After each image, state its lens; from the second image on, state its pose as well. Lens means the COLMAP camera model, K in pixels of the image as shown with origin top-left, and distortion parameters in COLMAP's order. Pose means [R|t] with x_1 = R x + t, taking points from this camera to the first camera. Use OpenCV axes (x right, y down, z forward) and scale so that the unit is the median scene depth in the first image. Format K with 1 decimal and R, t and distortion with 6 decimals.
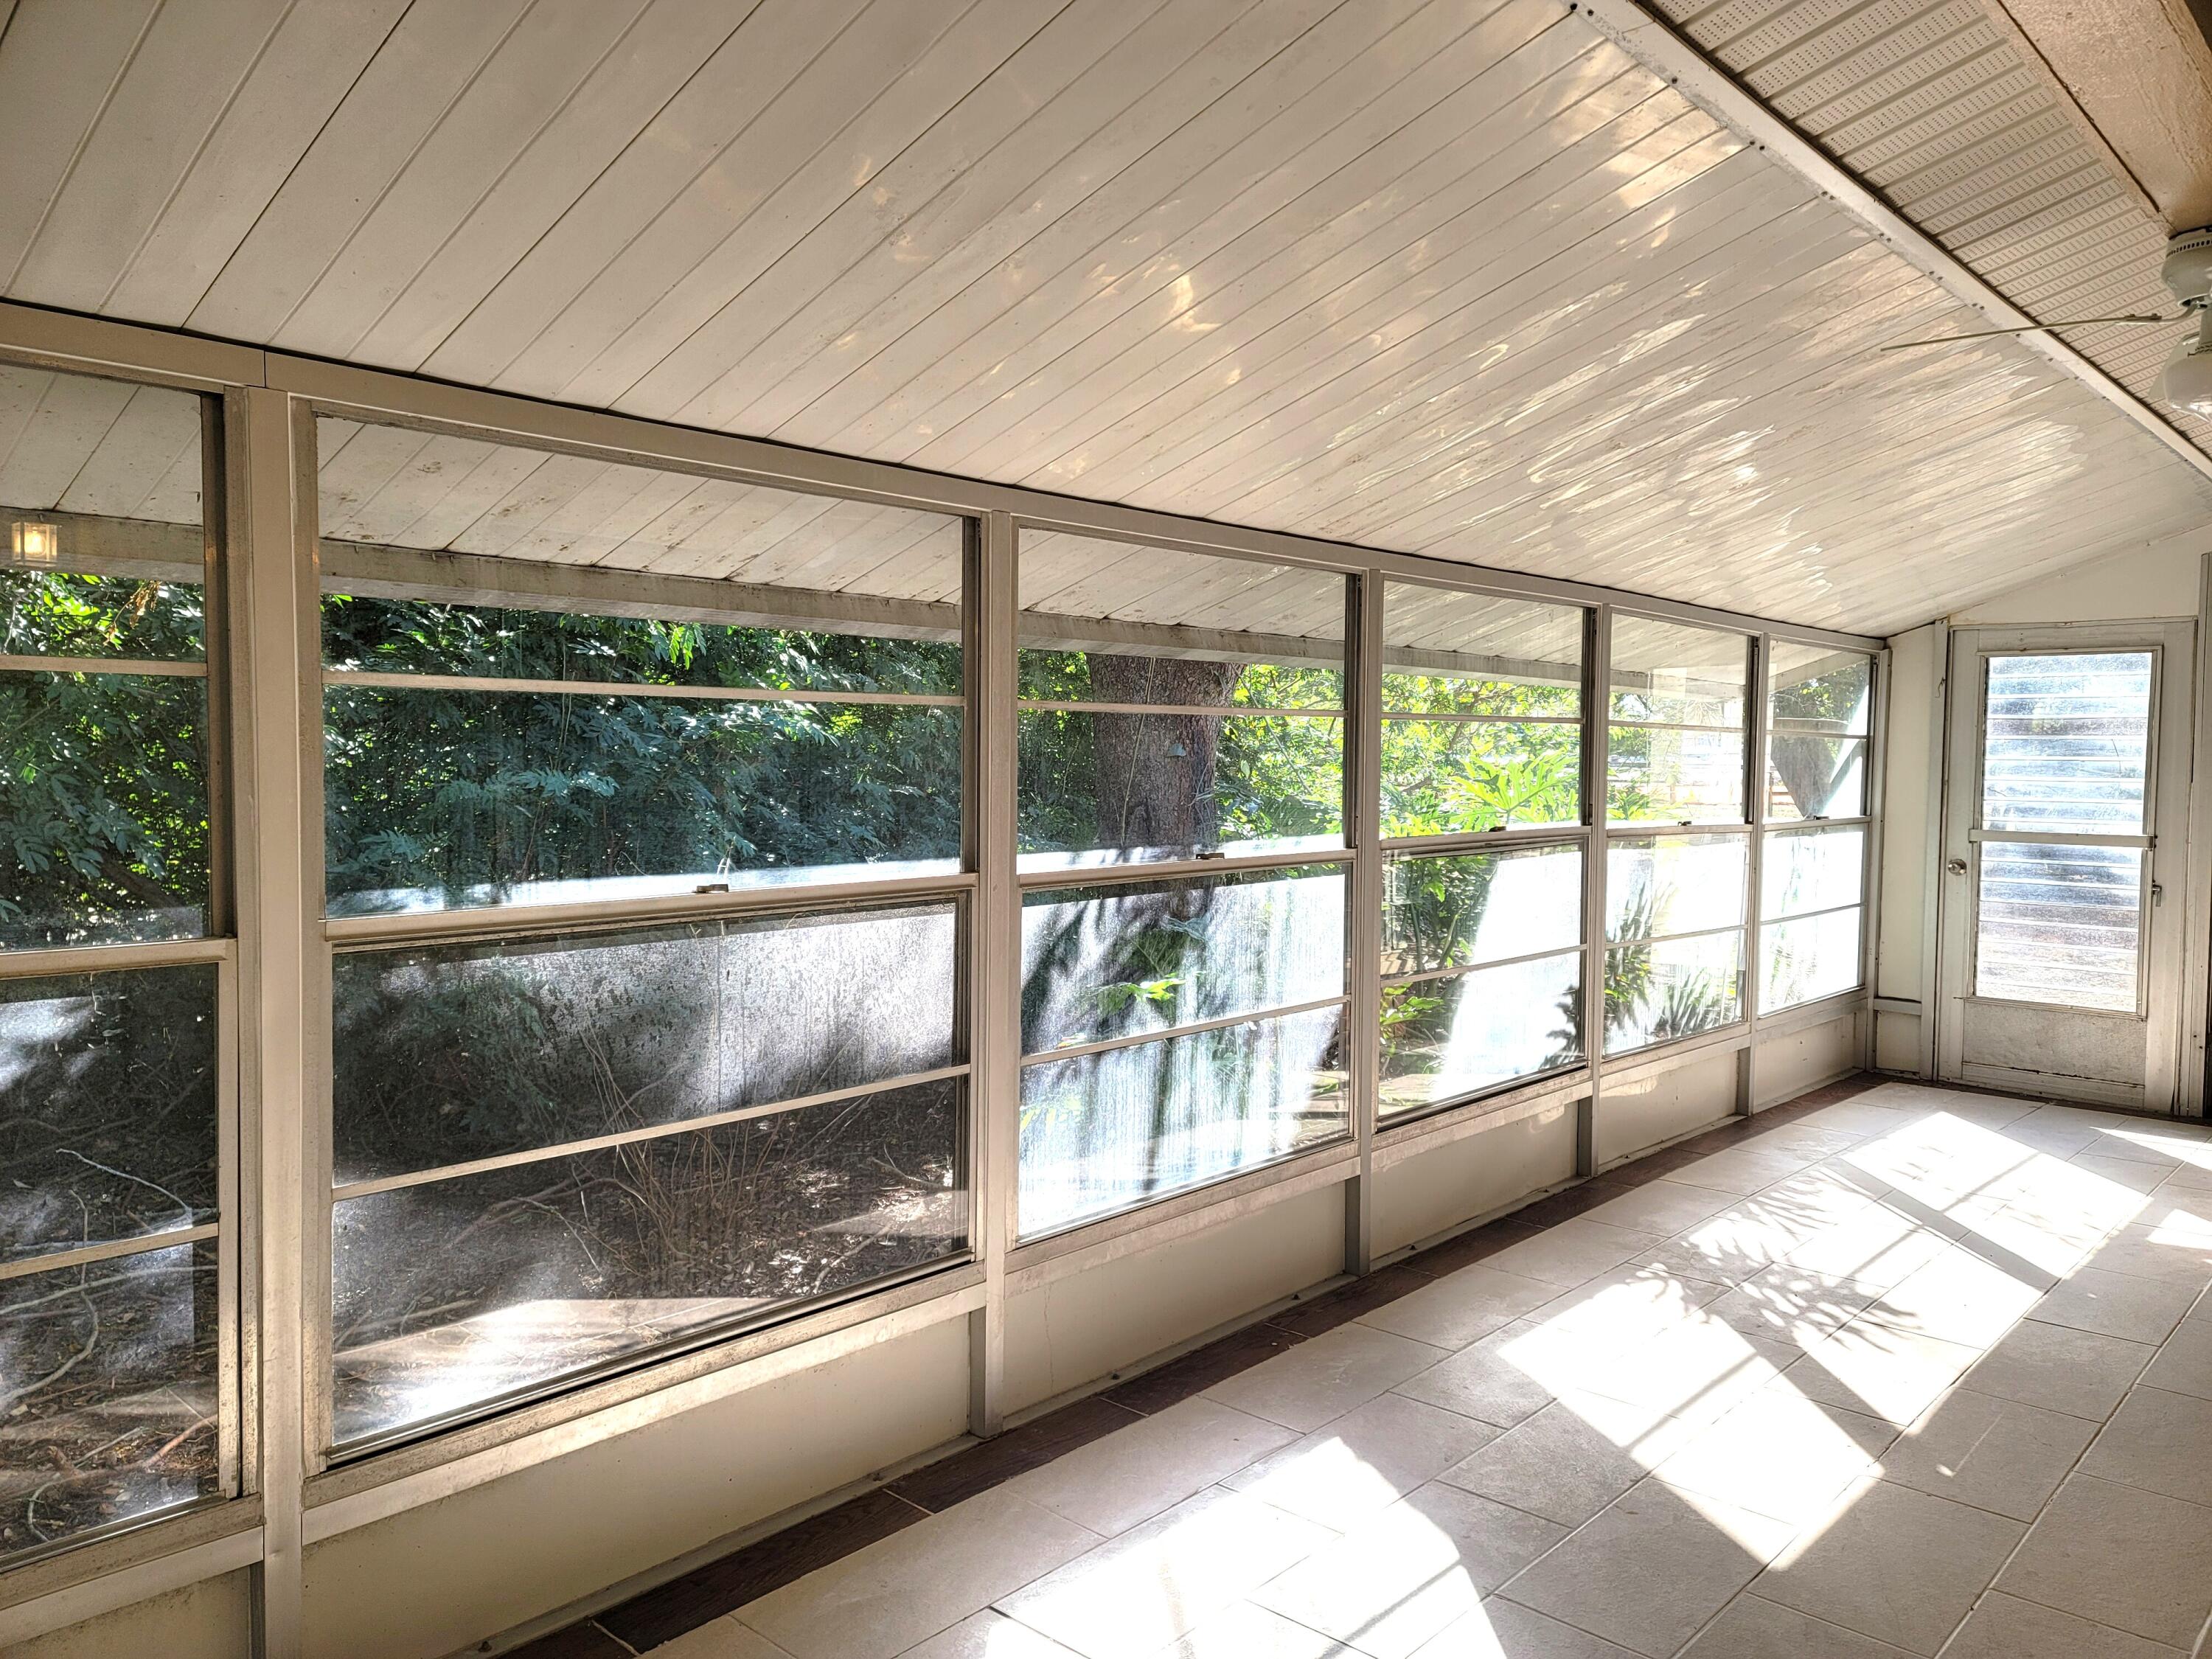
lens RADIAL K [[1624.7, 0, 1106.2], [0, 1624.7, 835.0], [0, 0, 1]] dist [0.084270, -0.077887]
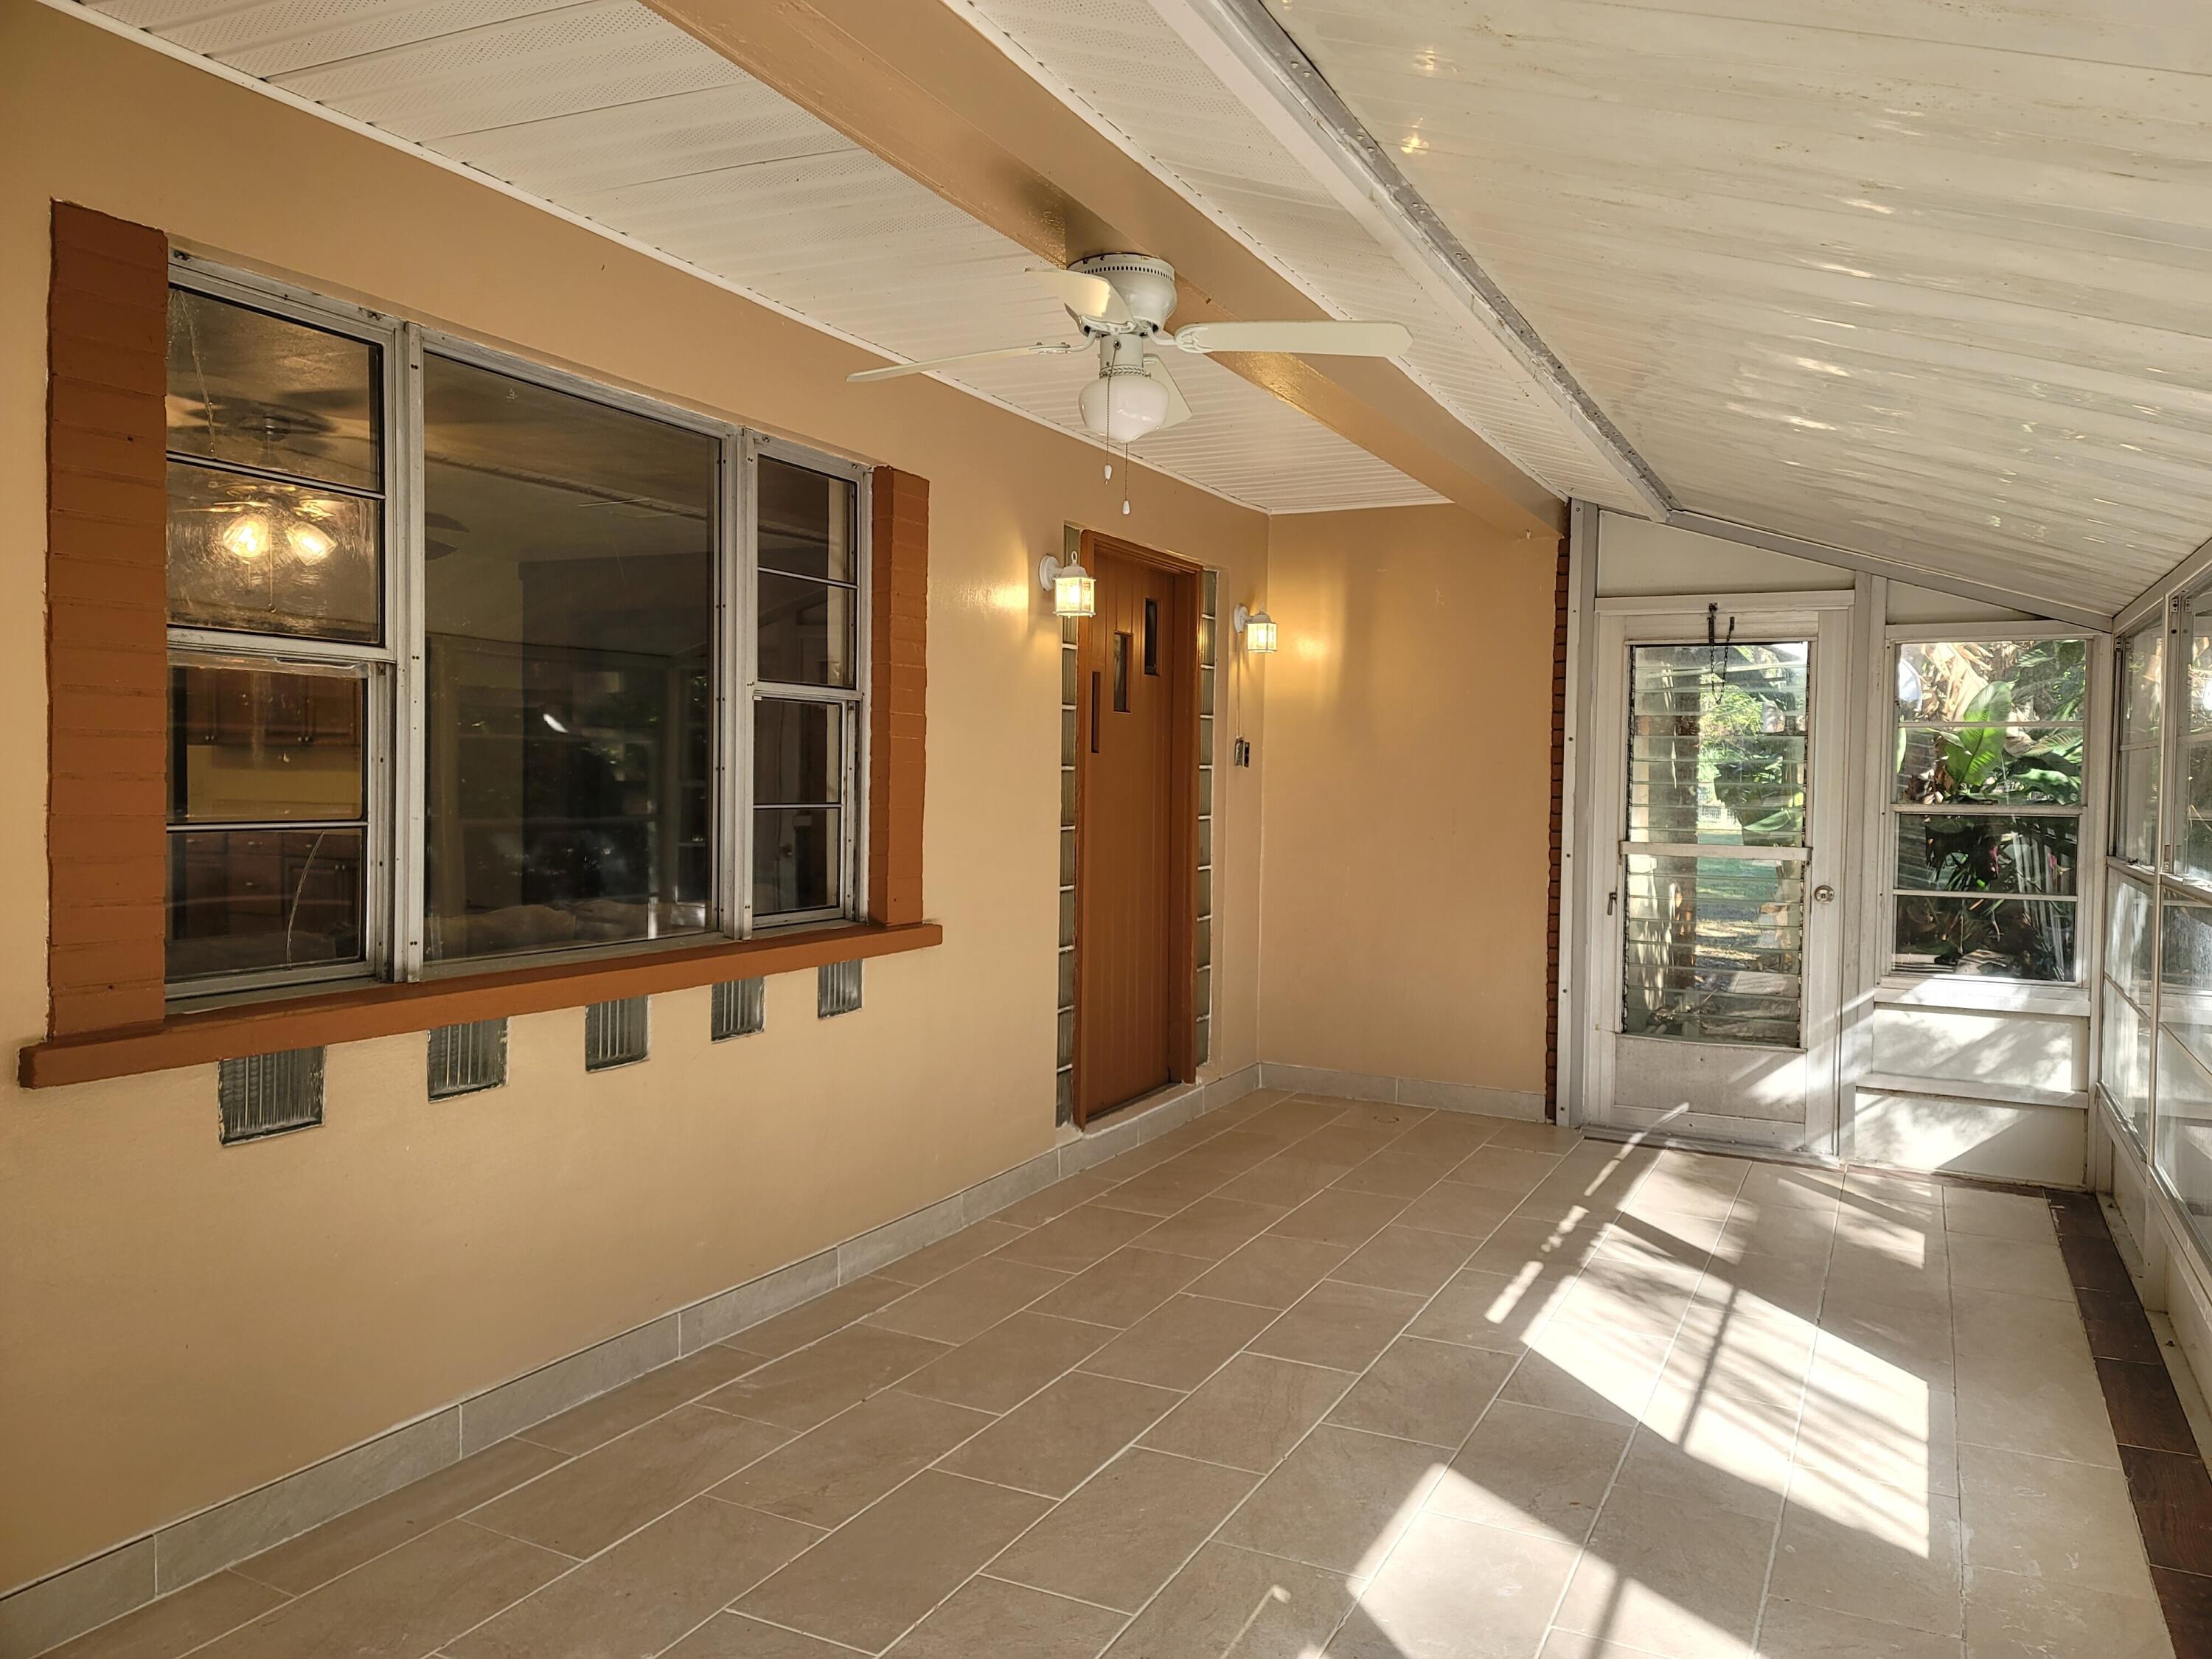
lens RADIAL K [[1624.7, 0, 1106.2], [0, 1624.7, 835.0], [0, 0, 1]] dist [0.084270, -0.077887]
pose [[-0.963793, -0.017259, -0.266092, 0.843155], [-0.041707, 0.995378, 0.086501, -0.071052], [0.263369, 0.094467, -0.960059, 1.794030]]
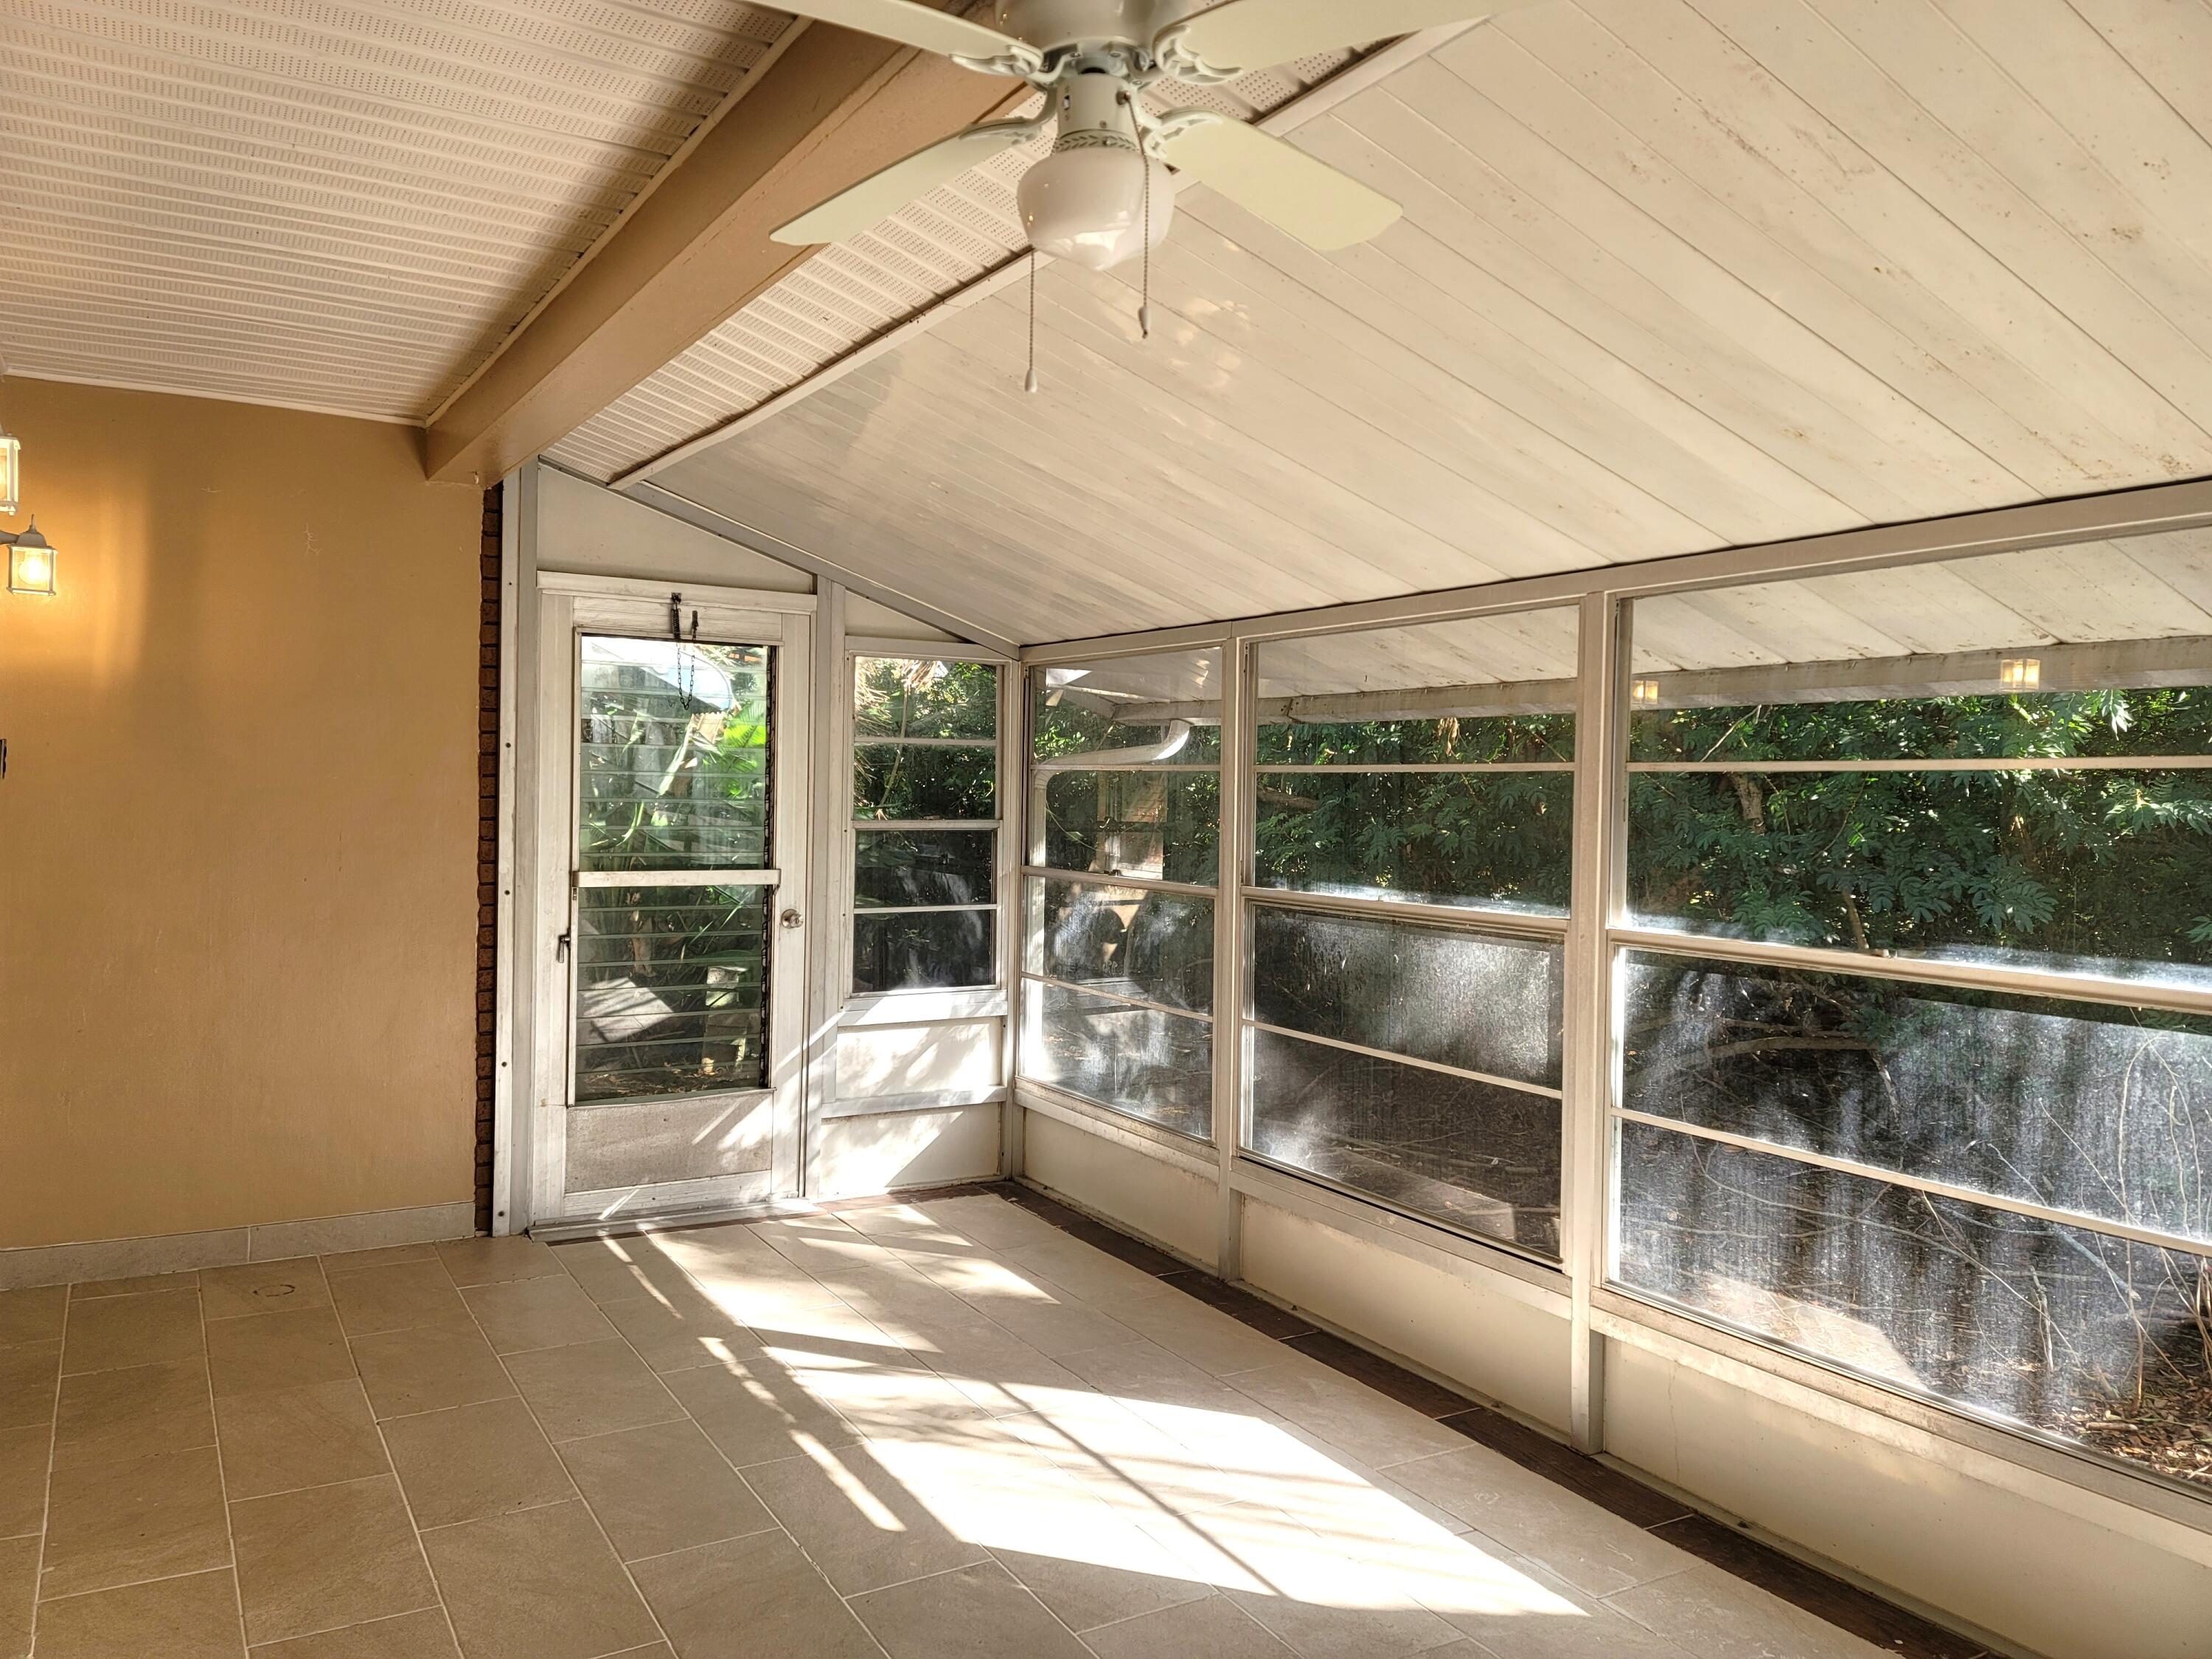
lens RADIAL K [[1624.7, 0, 1106.2], [0, 1624.7, 835.0], [0, 0, 1]] dist [0.084270, -0.077887]
pose [[-0.302794, 0.012011, -0.952980, 1.097859], [-0.073413, 0.996656, 0.035887, -0.051709], [0.950224, 0.080828, -0.300900, 1.053045]]
